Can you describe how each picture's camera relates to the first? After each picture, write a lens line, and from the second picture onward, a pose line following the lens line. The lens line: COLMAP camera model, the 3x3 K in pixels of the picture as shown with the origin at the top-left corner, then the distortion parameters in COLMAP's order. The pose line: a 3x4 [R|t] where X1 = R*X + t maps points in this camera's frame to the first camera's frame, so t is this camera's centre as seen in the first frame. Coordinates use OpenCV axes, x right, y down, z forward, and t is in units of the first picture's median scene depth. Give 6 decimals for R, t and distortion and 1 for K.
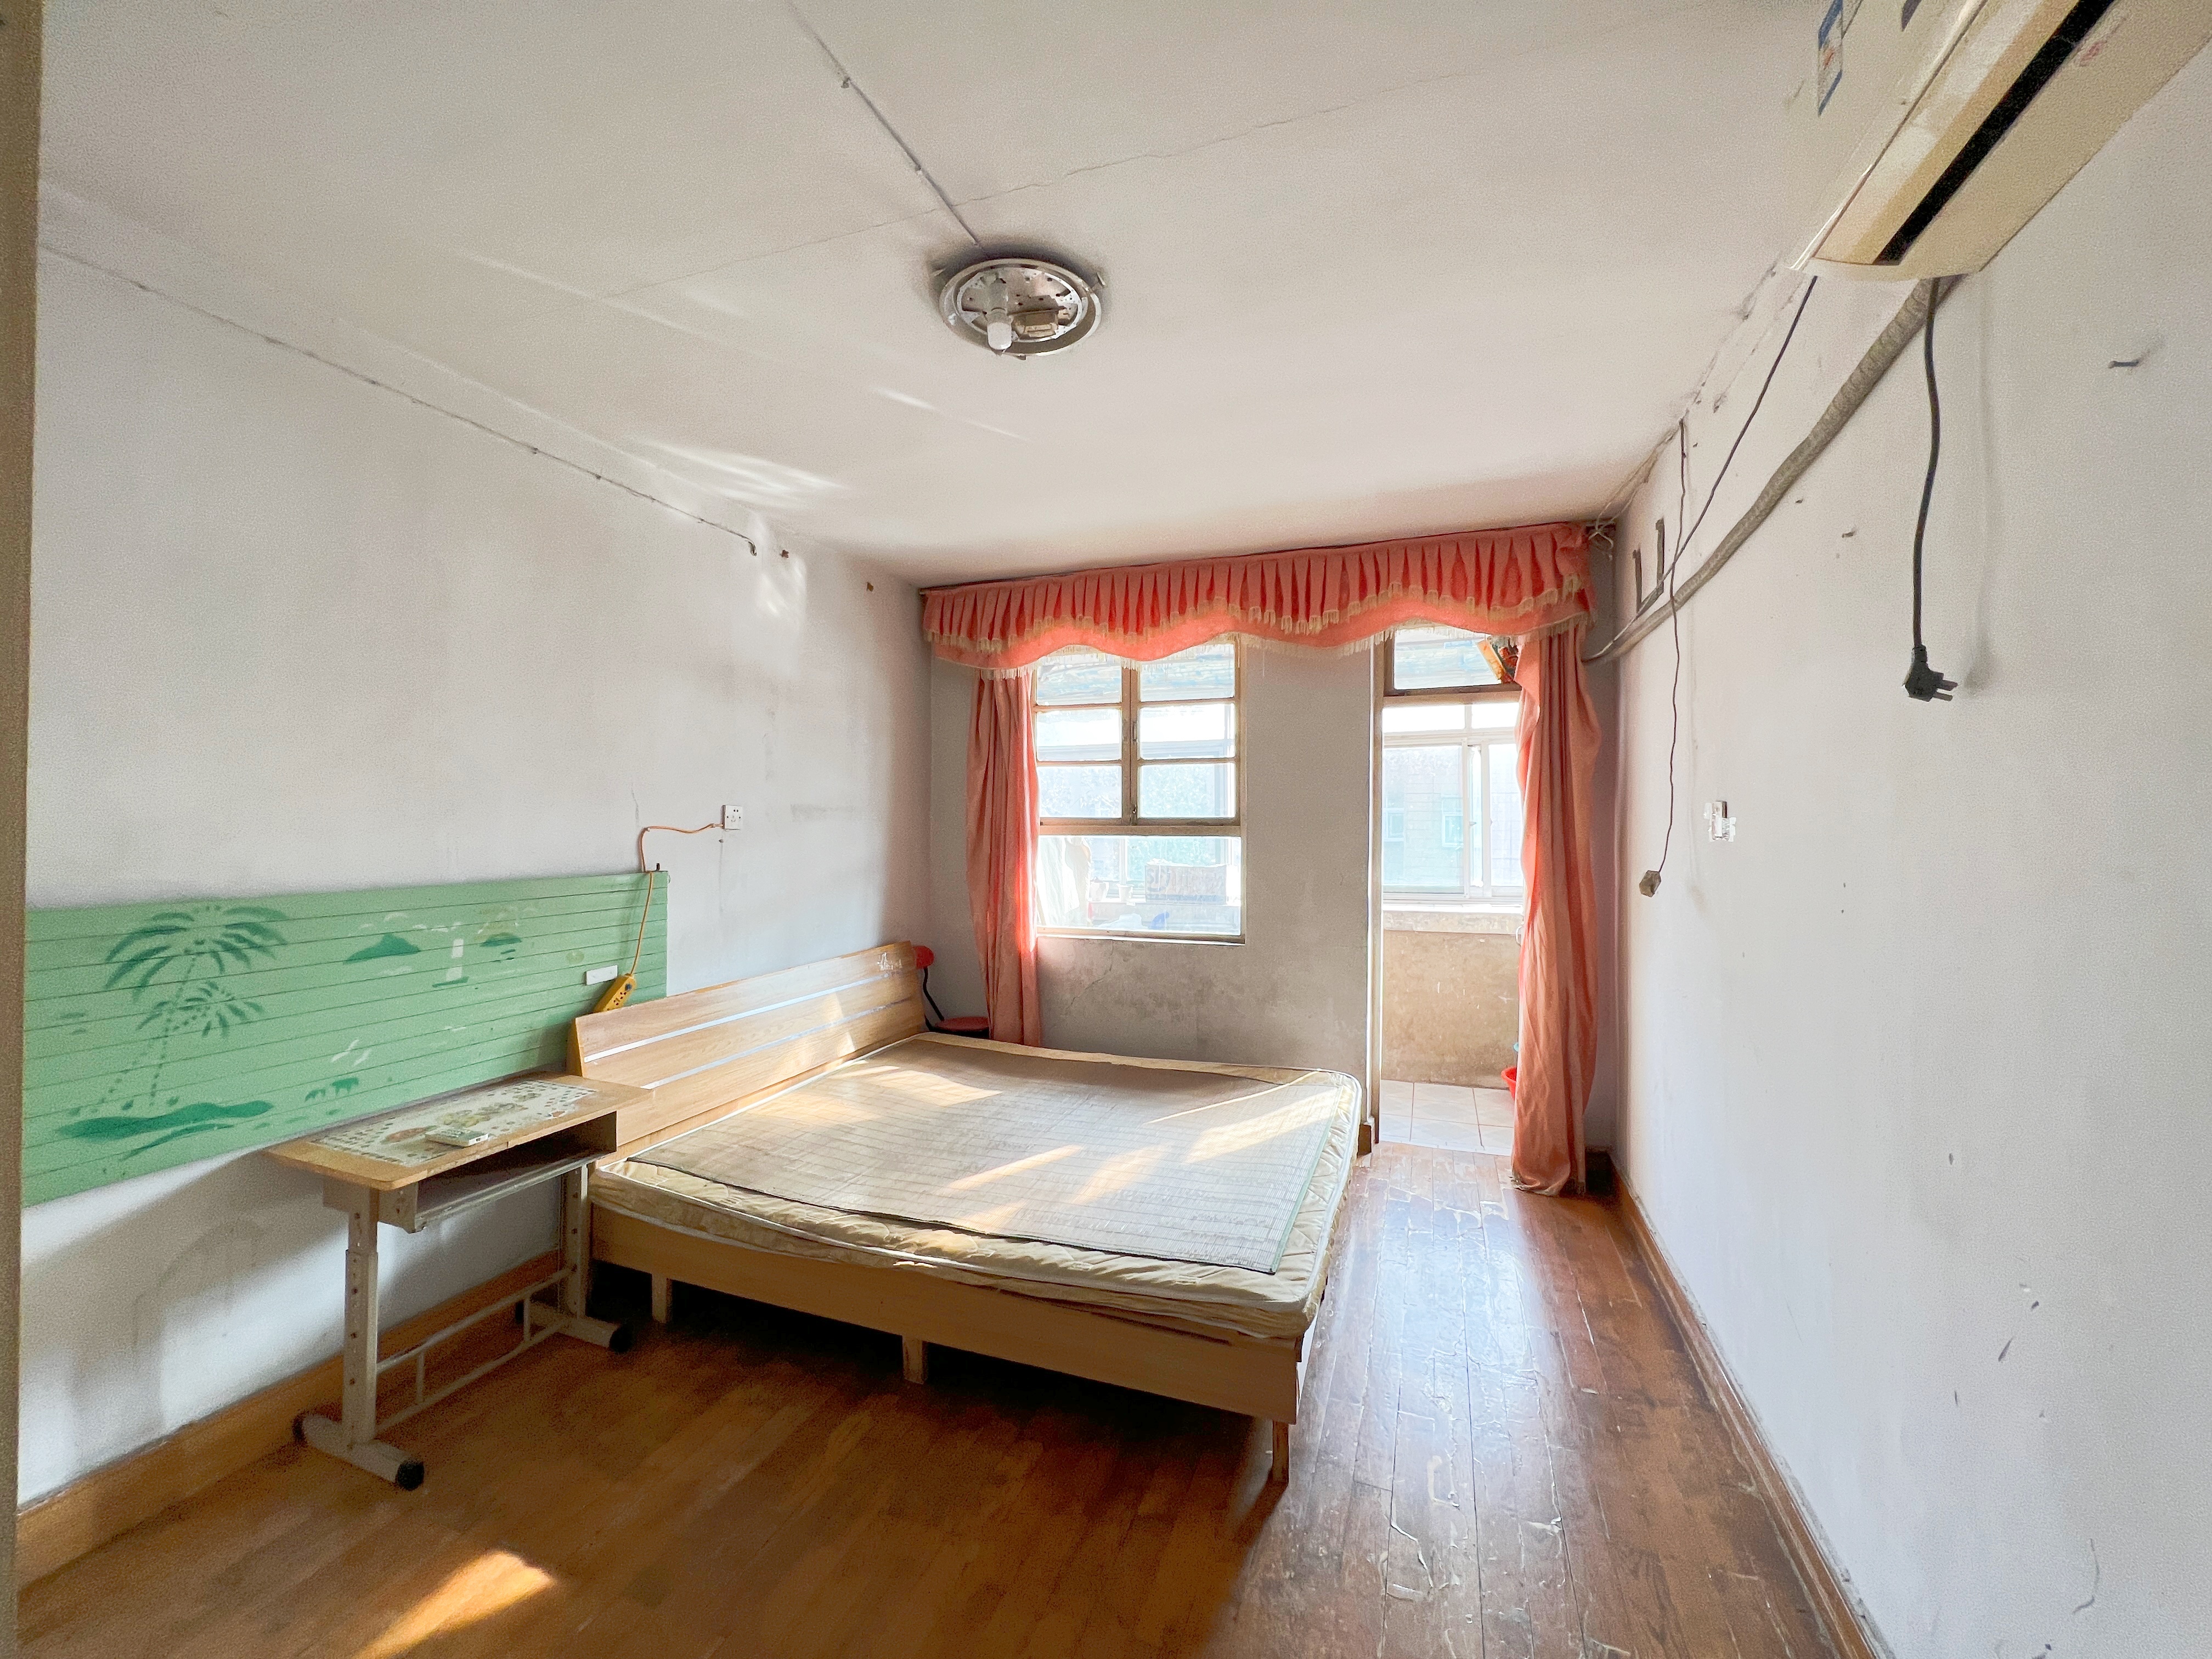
lens RADIAL K [[881.0, 0, 1106.0], [0, 881.0, 829.5], [0, 0, 1]] dist [0.000929, 0.000157]
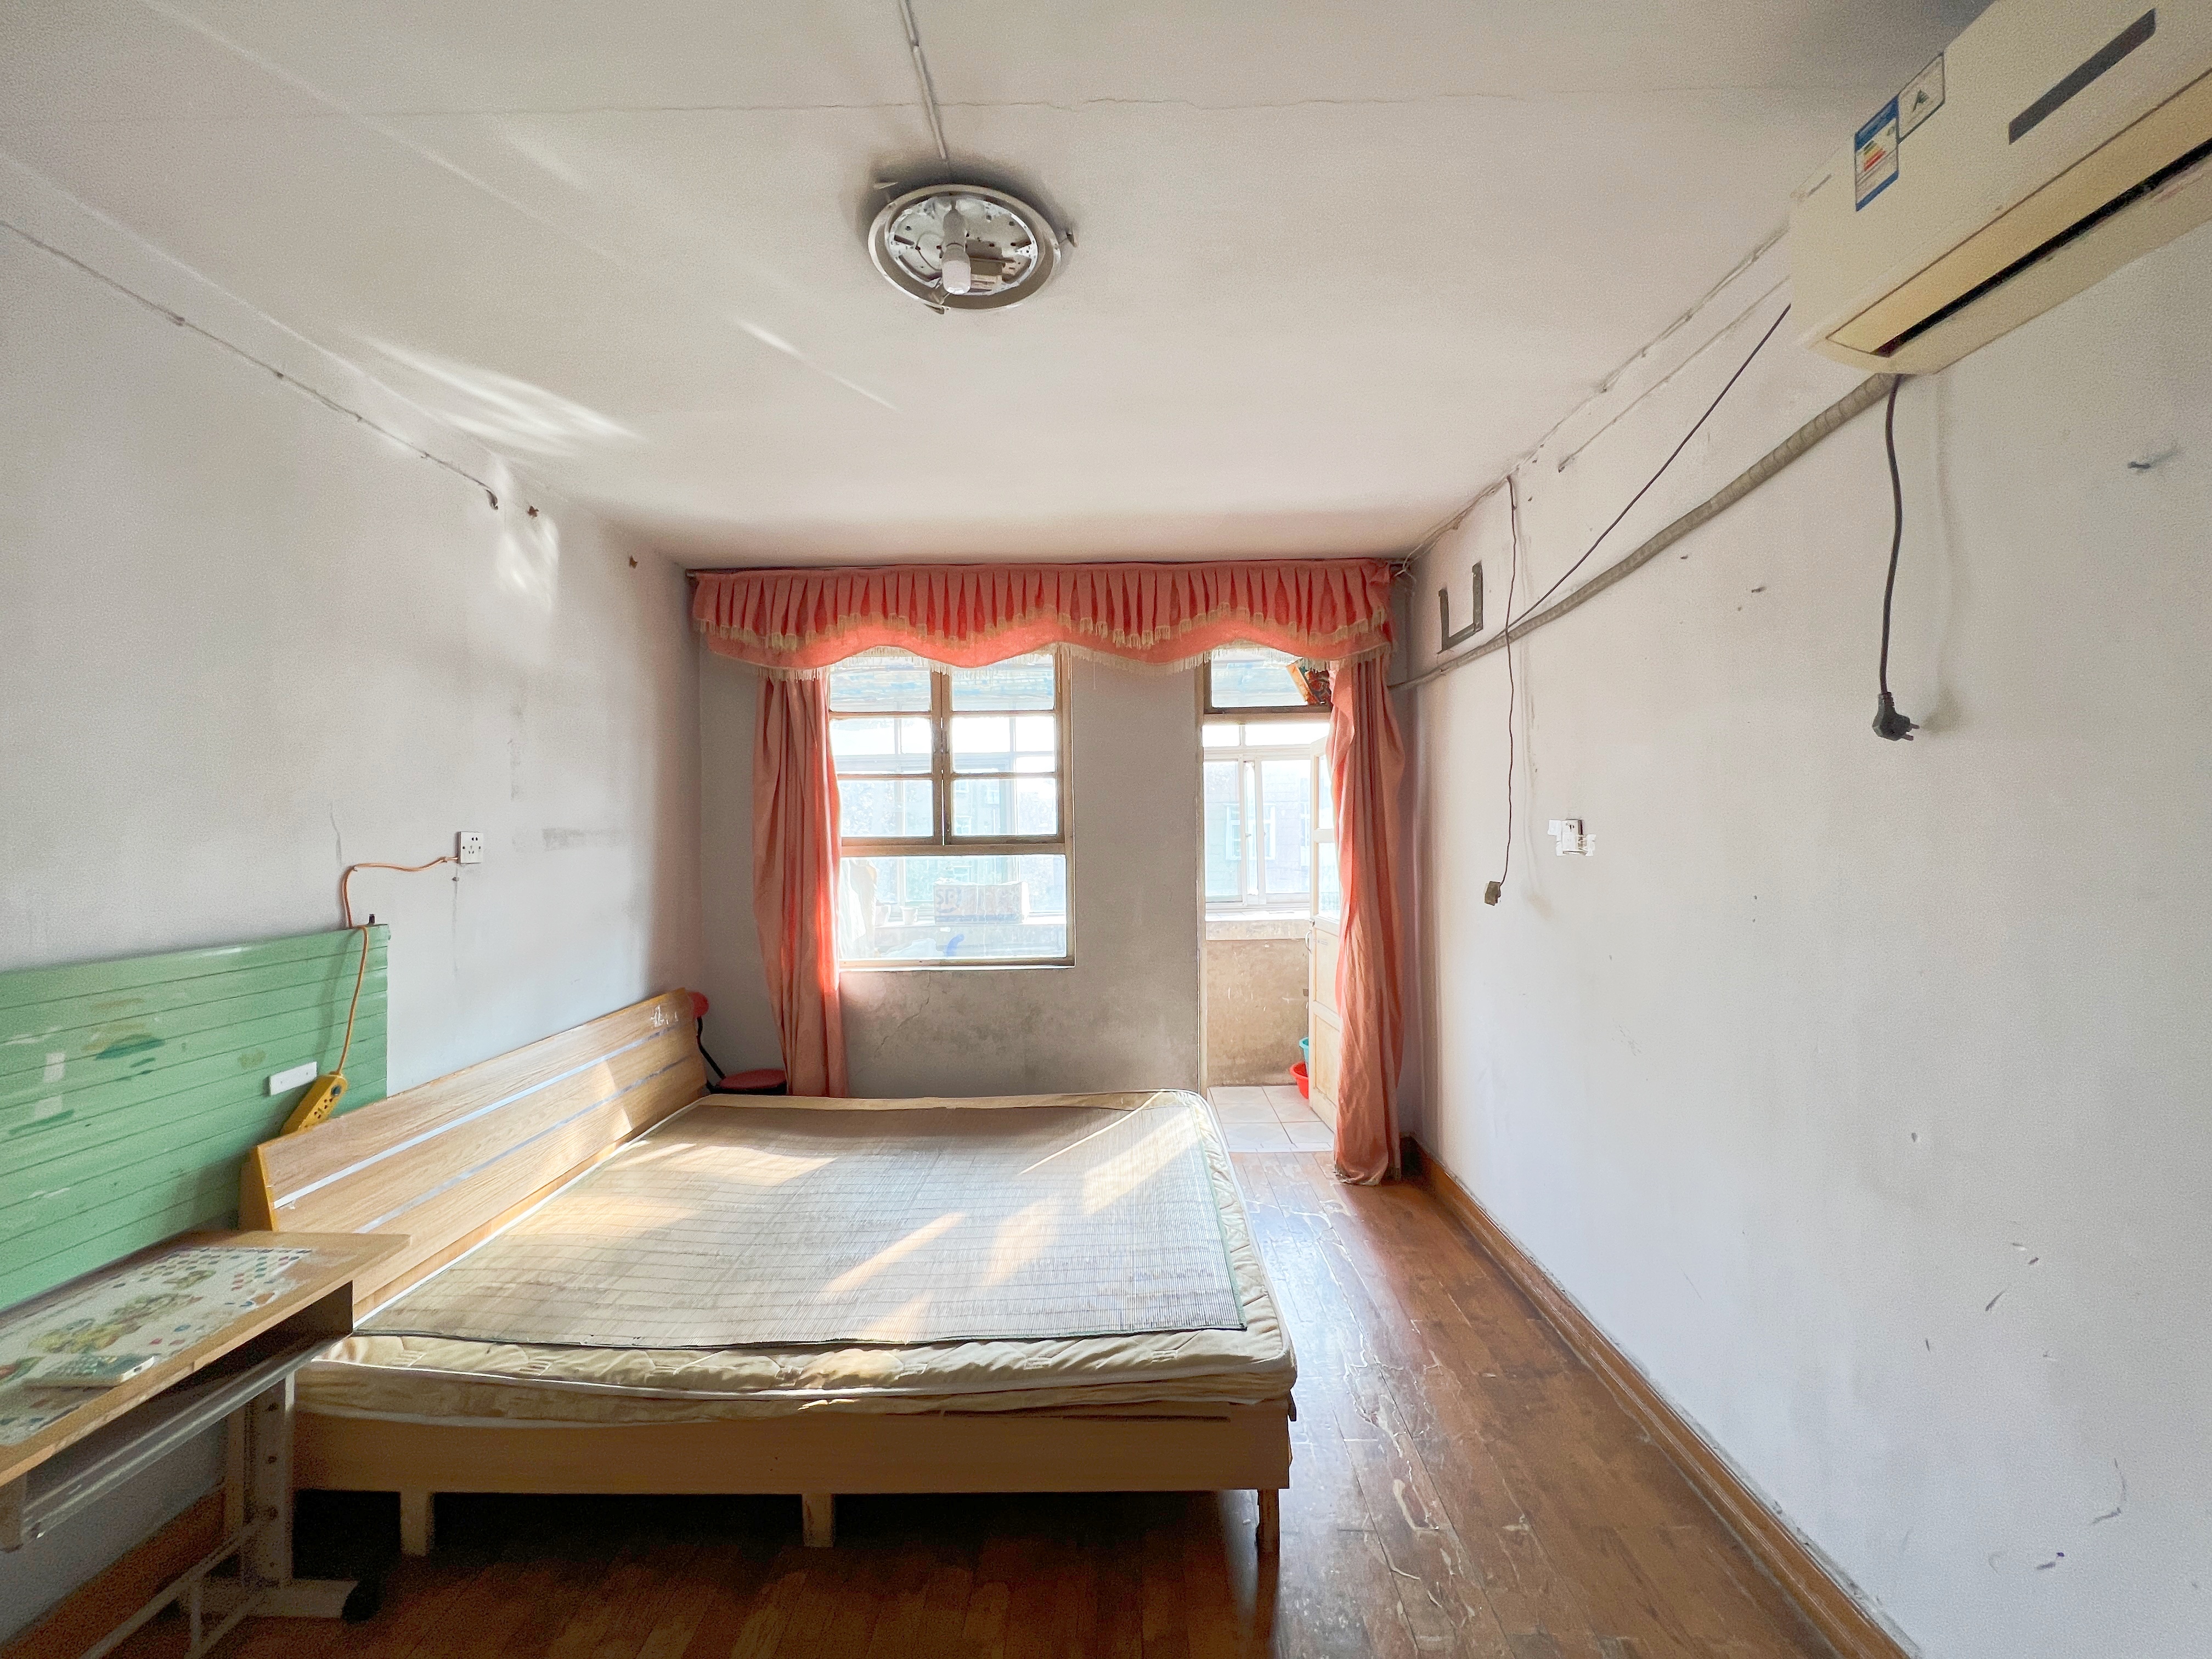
lens RADIAL K [[881.0, 0, 1106.0], [0, 881.0, 829.5], [0, 0, 1]] dist [0.000929, 0.000157]
pose [[0.943467, -0.013782, 0.331180, -0.186436], [0.017193, 0.999825, -0.007372, -0.017326], [-0.331020, 0.012649, 0.943539, 0.114481]]
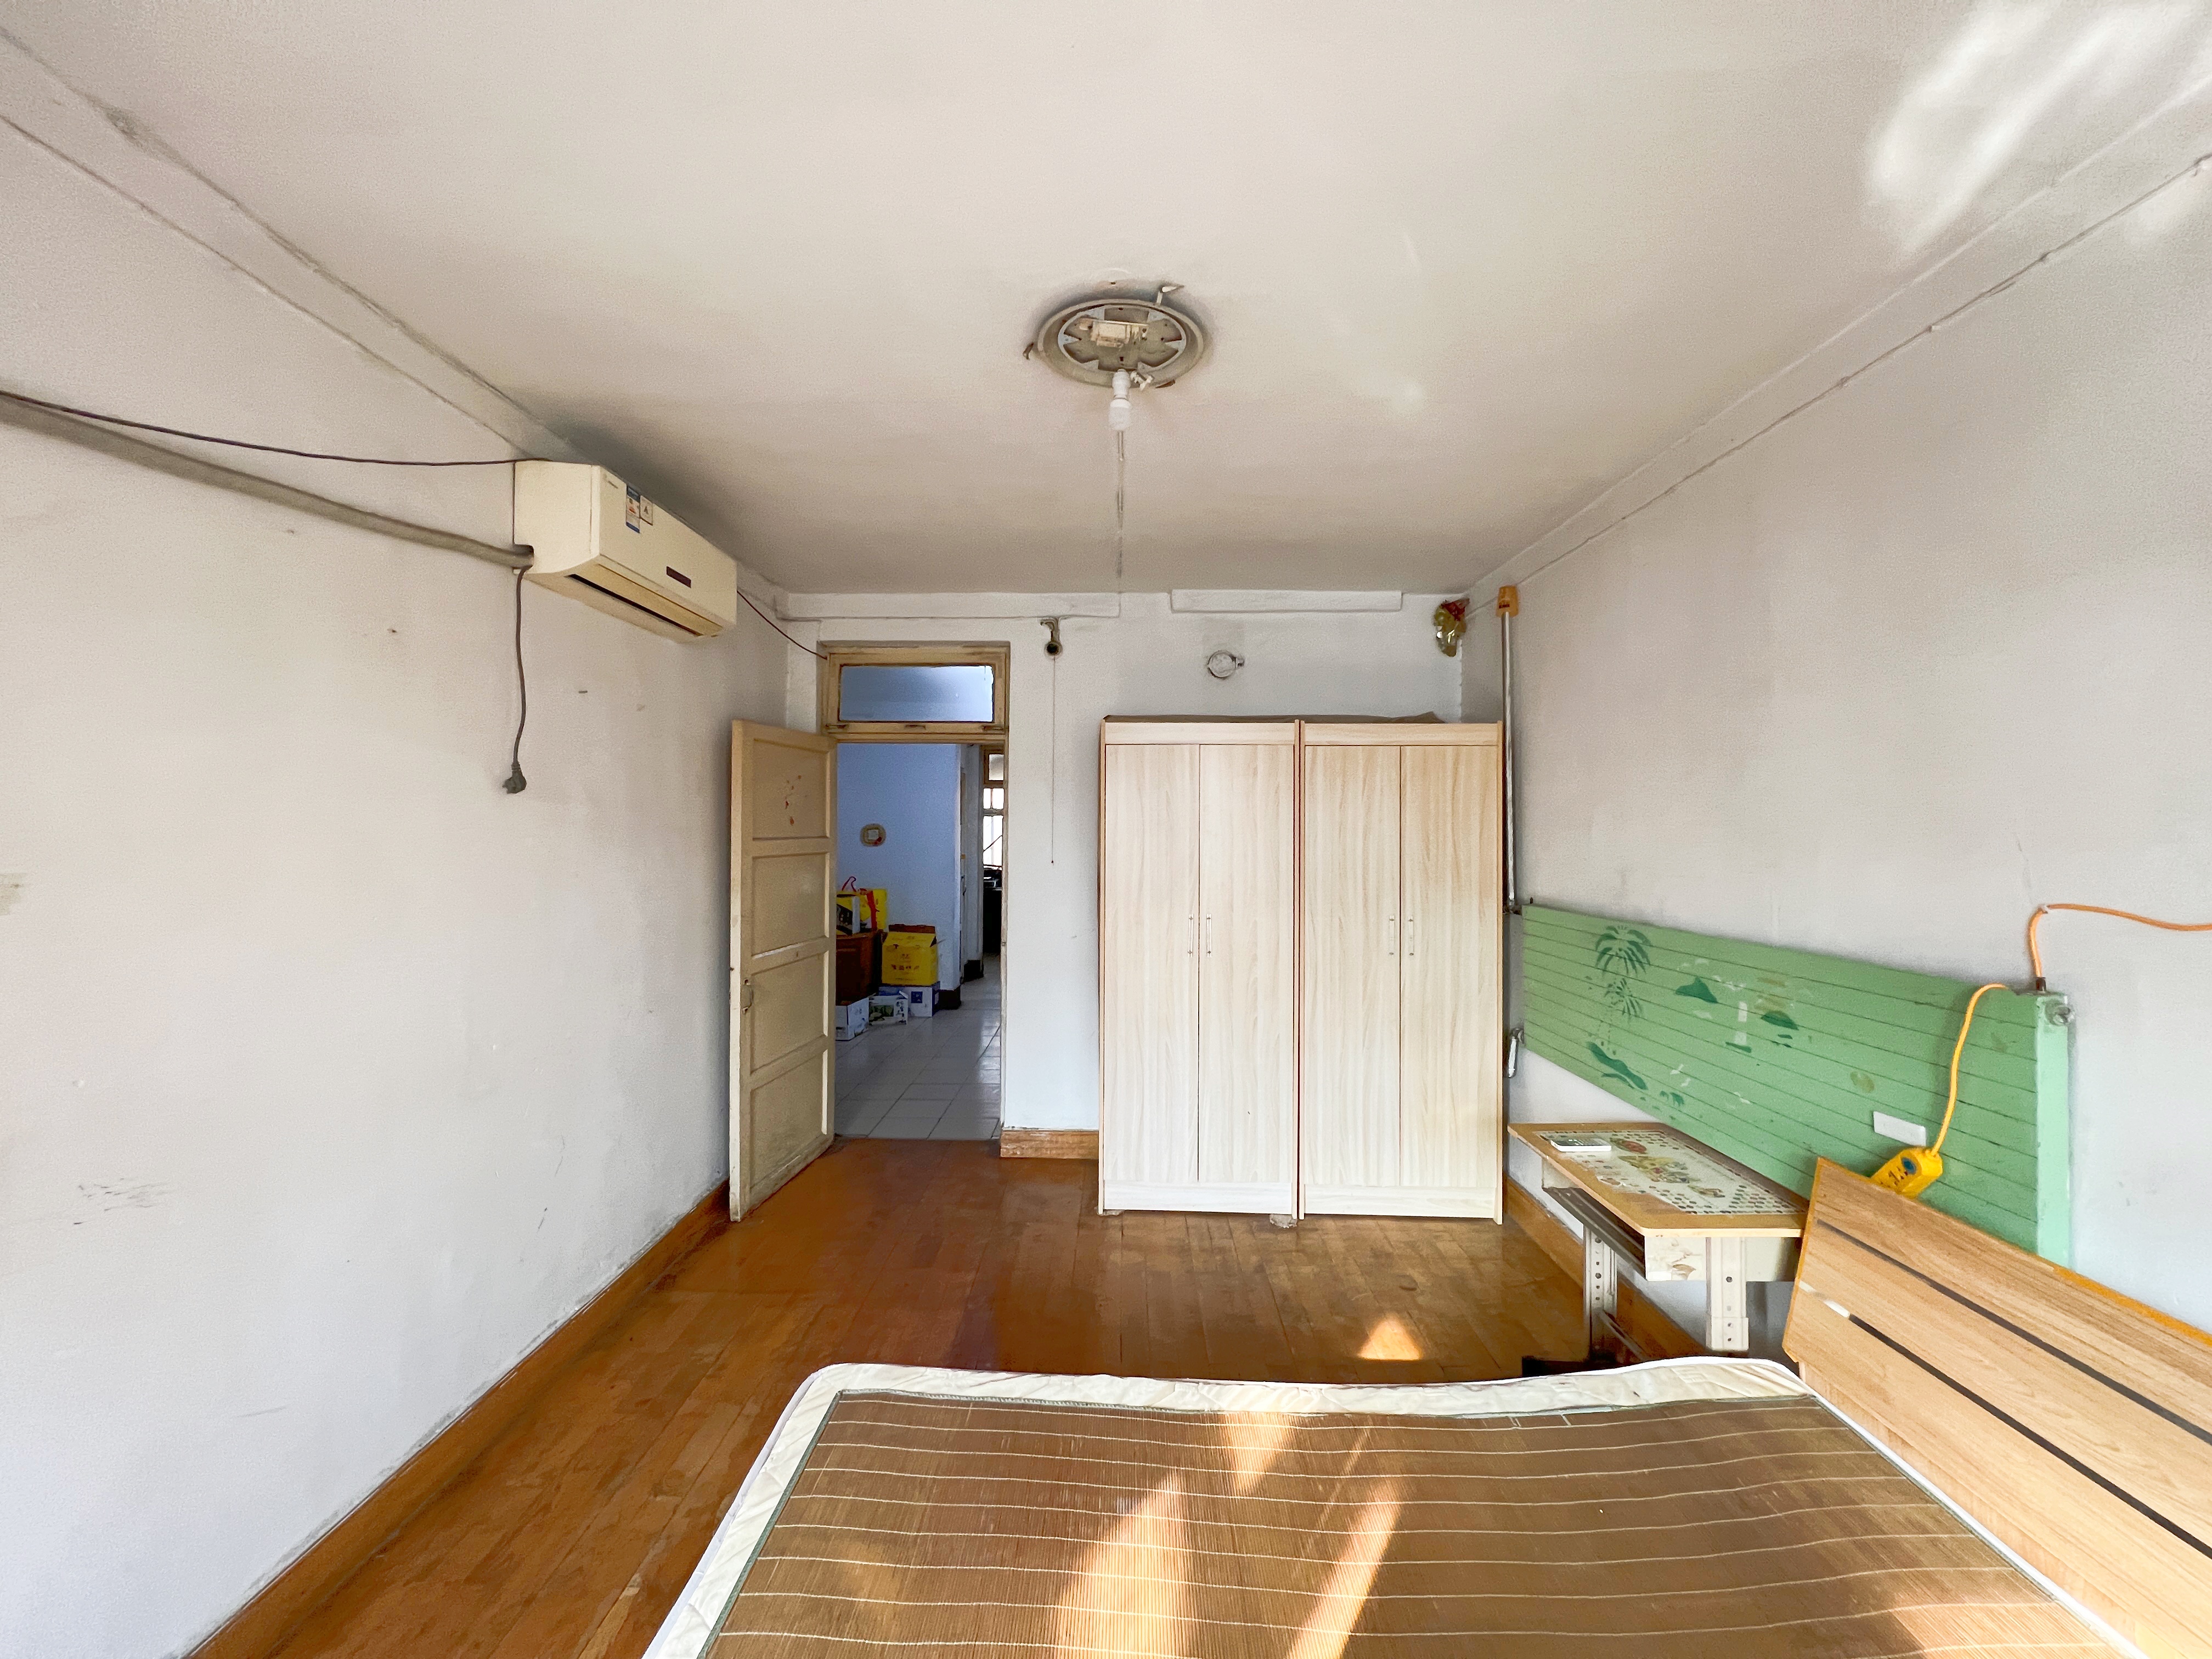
lens RADIAL K [[881.0, 0, 1106.0], [0, 881.0, 829.5], [0, 0, 1]] dist [0.000929, 0.000157]
pose [[-0.944846, -0.011563, -0.327310, 0.166346], [-0.013735, 0.999896, 0.004325, -0.042849], [0.327227, 0.008582, -0.944907, 1.384110]]
